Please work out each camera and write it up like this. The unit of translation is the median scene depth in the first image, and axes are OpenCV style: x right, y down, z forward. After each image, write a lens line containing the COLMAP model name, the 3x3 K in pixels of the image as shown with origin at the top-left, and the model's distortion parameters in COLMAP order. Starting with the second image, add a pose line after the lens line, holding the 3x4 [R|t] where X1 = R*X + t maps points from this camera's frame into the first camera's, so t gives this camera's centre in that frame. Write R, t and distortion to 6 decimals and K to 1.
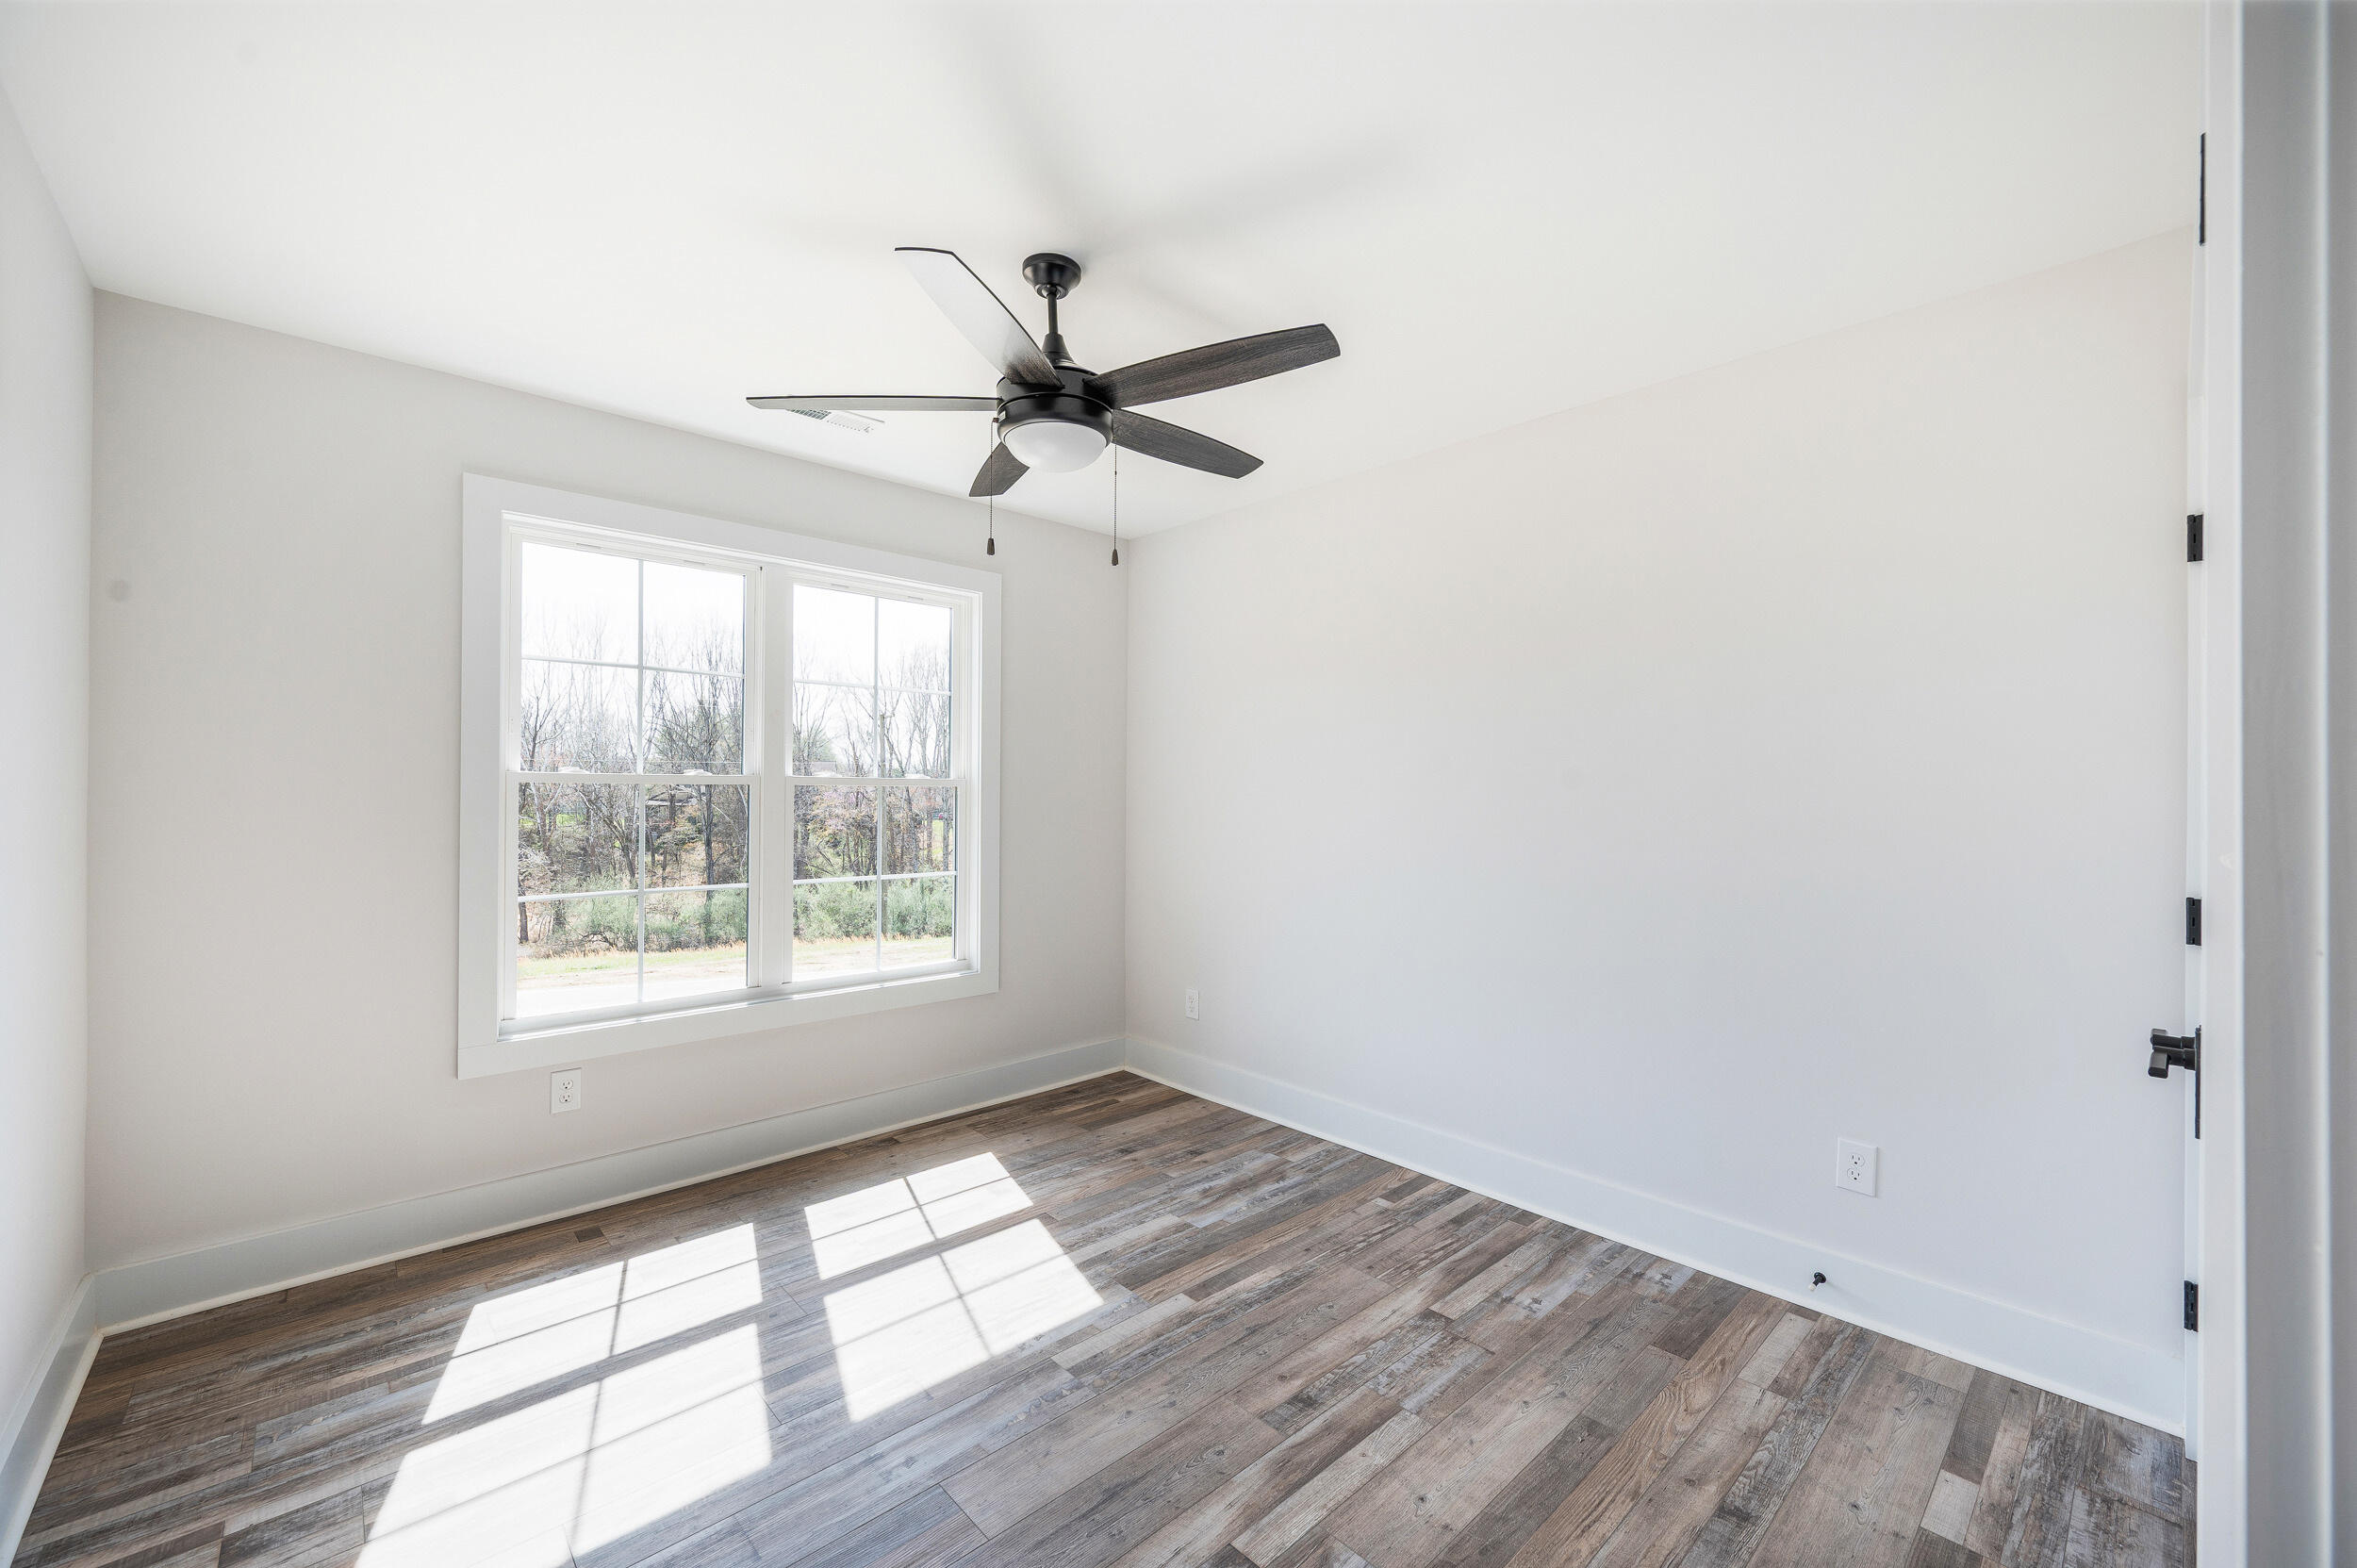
lens RADIAL K [[965.6, 0, 1178.5], [0, 965.6, 784.0], [0, 0, 1]] dist [0.022565, -0.000075]
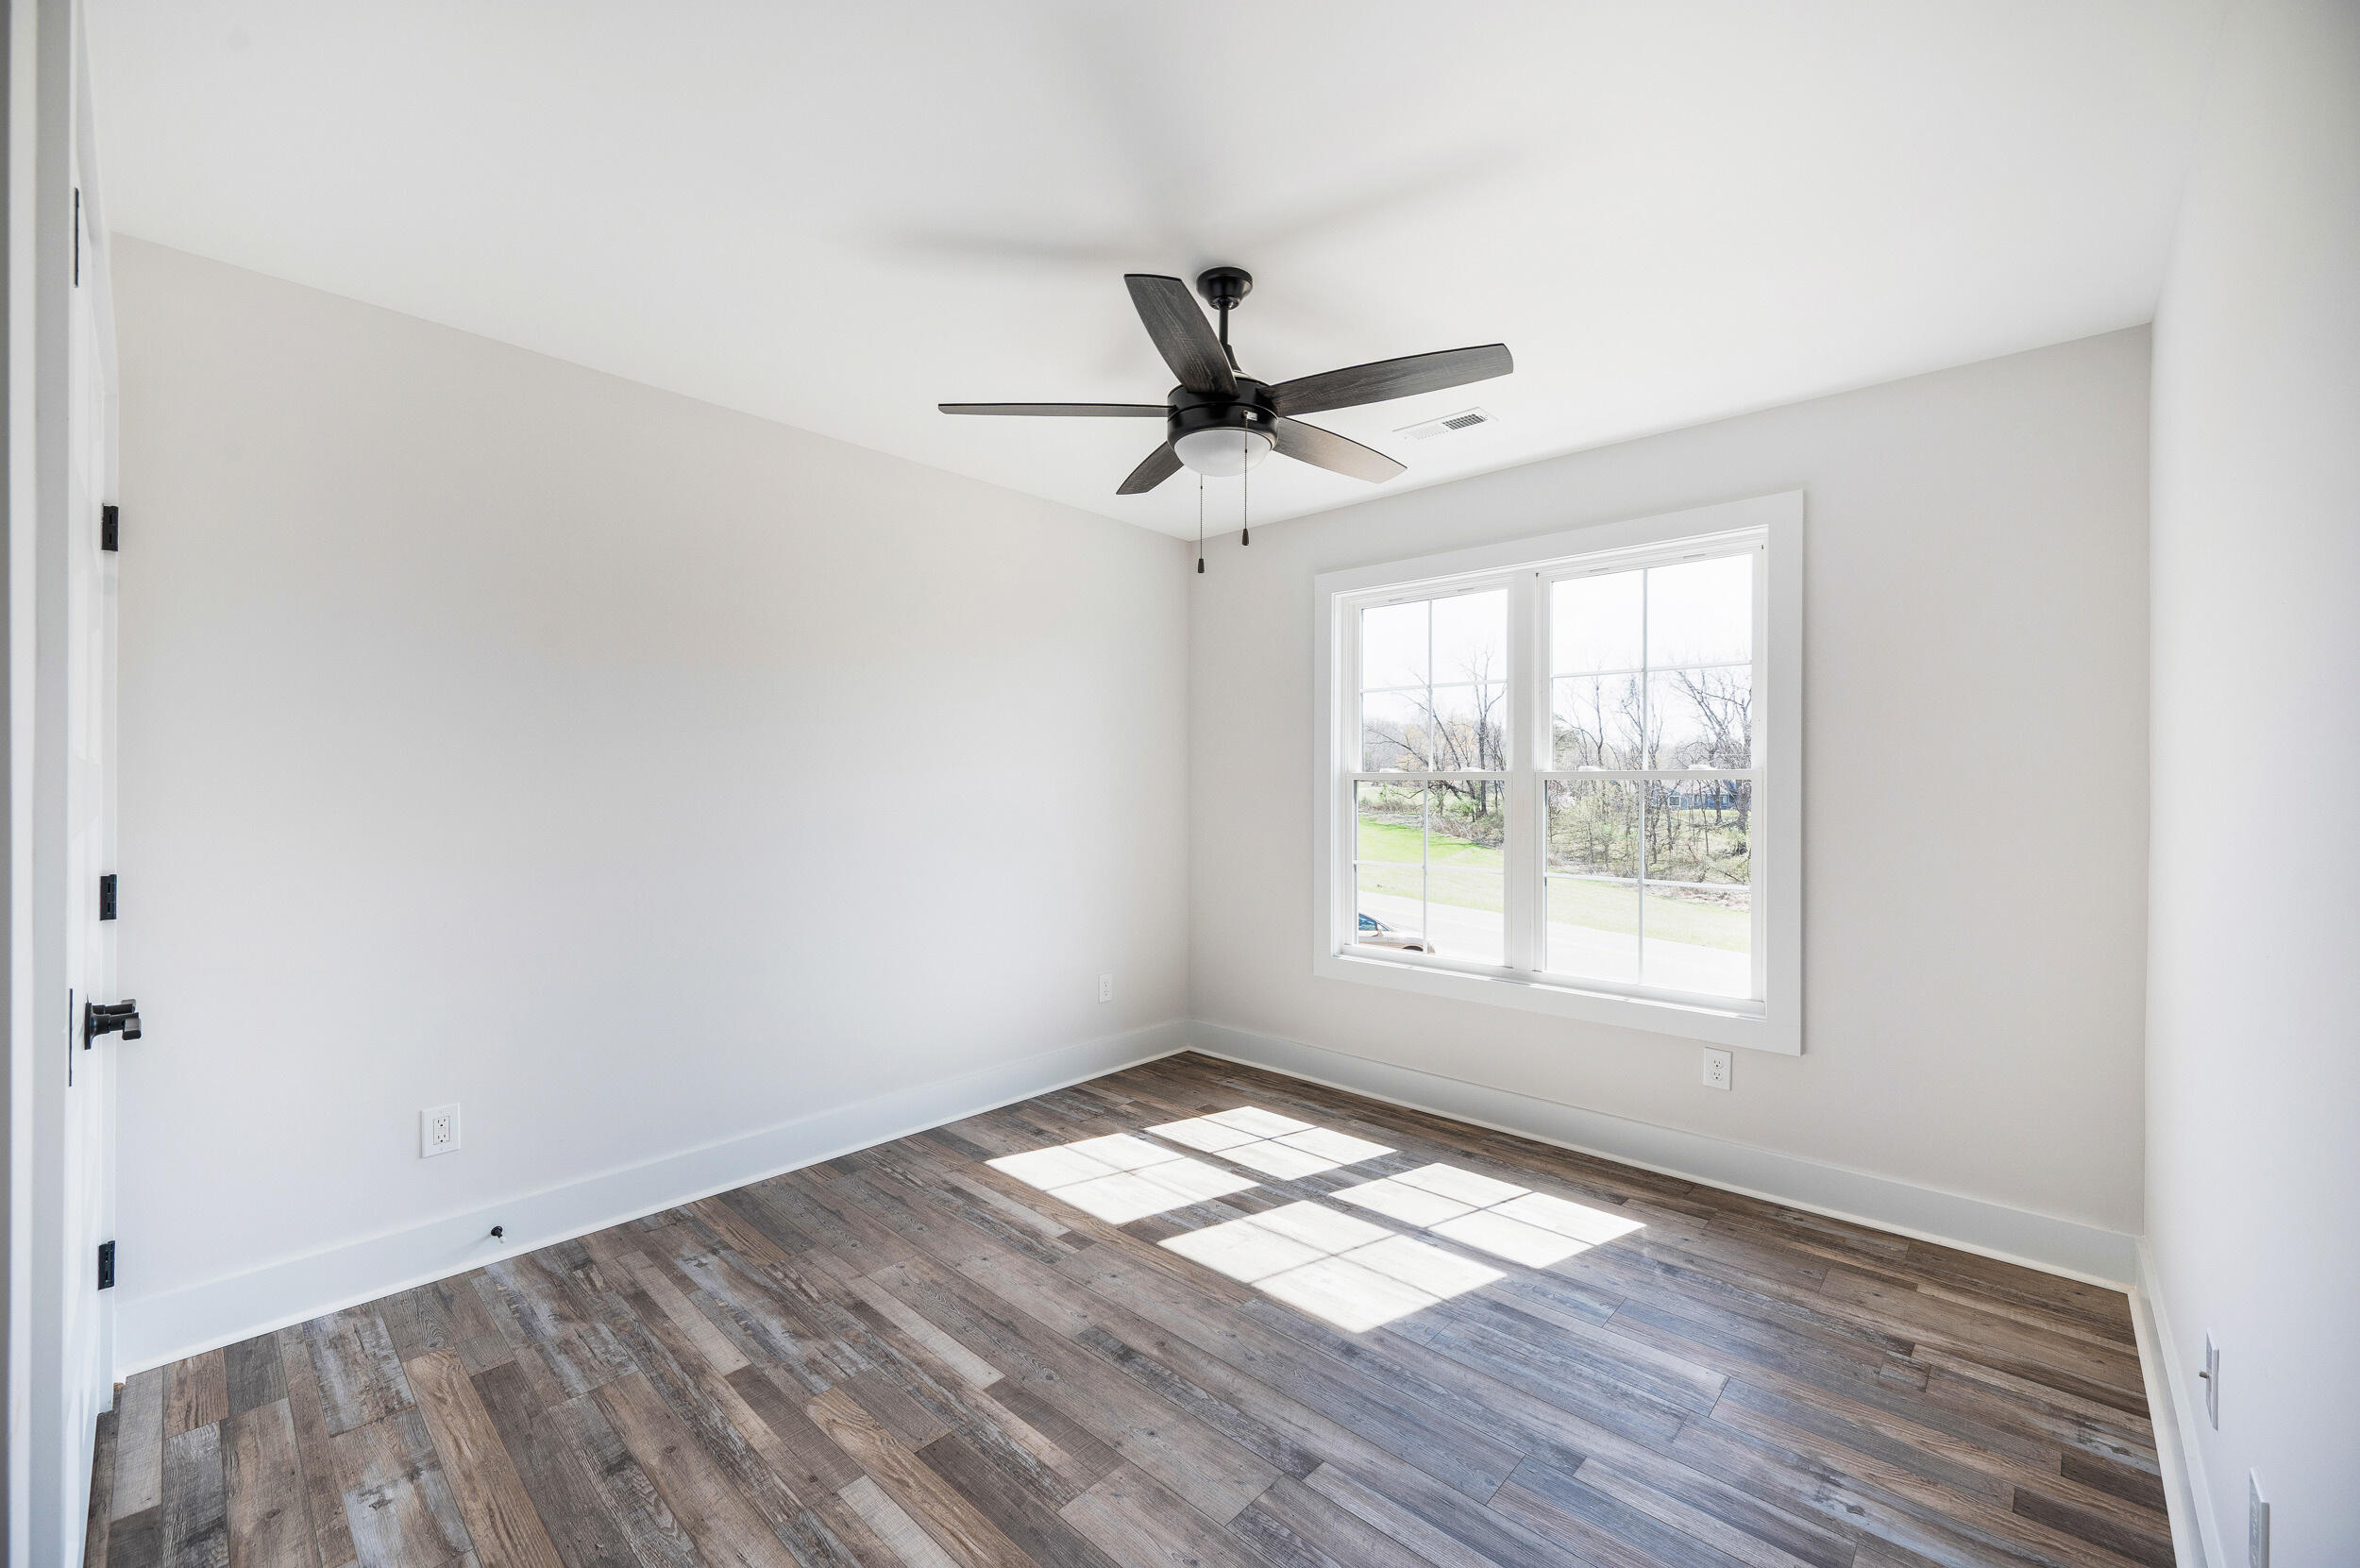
lens RADIAL K [[950.0, 0, 1180.0], [0, 950.0, 784.0], [0, 0, 1]] dist [0.004202, -0.000083]
pose [[0.056524, -0.004762, -0.998390, 1.354706], [0.007179, 0.999965, -0.004363, 0.015969], [0.998375, -0.006921, 0.056556, 1.291636]]
